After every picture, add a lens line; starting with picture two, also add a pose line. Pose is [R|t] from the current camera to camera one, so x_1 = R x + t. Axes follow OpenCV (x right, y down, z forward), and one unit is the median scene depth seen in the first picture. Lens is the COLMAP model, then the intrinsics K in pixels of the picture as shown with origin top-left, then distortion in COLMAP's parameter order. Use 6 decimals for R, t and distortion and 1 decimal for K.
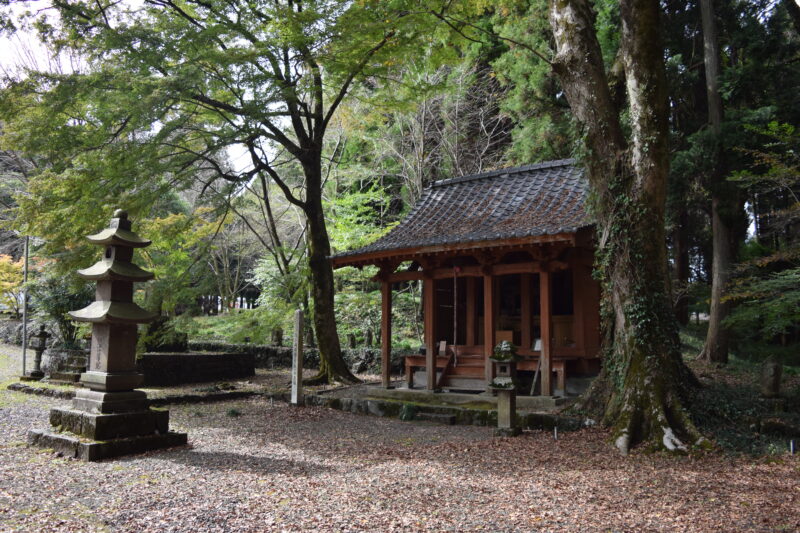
lens RADIAL K [[623.9, 0, 400.0], [0, 623.9, 266.5], [0, 0, 1]] dist [-0.097501, 0.012855]
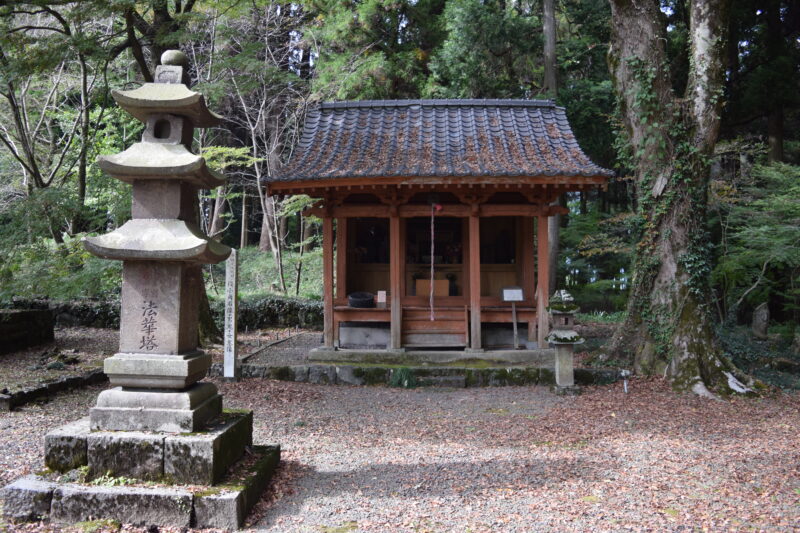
lens RADIAL K [[623.9, 0, 400.0], [0, 623.9, 266.5], [0, 0, 1]] dist [-0.097501, 0.012855]
pose [[0.840554, 0.016098, 0.541489, -0.523887], [-0.059248, 0.996294, 0.062352, 0.044942], [-0.538478, -0.084492, 0.838393, 0.387504]]
